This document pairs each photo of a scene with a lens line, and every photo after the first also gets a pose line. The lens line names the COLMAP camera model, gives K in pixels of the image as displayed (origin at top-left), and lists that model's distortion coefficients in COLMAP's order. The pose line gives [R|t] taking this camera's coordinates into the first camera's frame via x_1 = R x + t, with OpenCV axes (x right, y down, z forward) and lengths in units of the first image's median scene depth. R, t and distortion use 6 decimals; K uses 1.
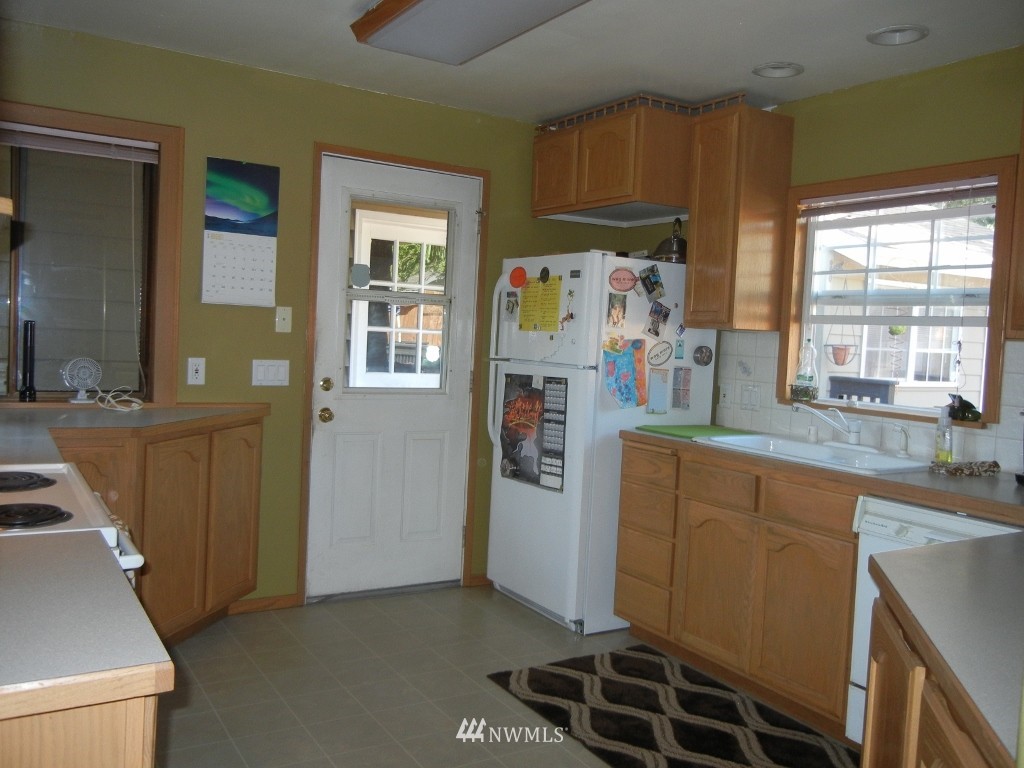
lens RADIAL K [[884.9, 0, 512.0], [0, 884.9, 384.0], [0, 0, 1]] dist [0.001728, 0.000464]
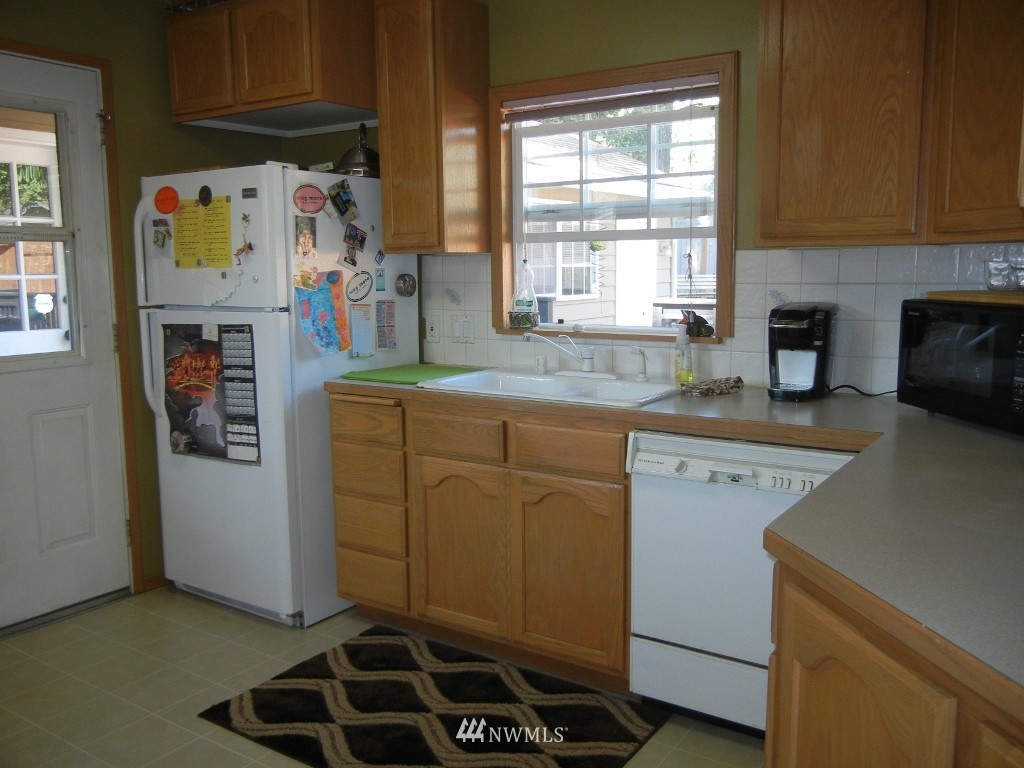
lens RADIAL K [[868.0, 0, 512.0], [0, 868.0, 384.0], [0, 0, 1]] dist [-0.009142, -0.001708]
pose [[0.908155, -0.110503, 0.403787, -0.047175], [0.076117, 0.992042, 0.100294, -0.014287], [-0.411656, -0.060348, 0.909339, 0.184096]]
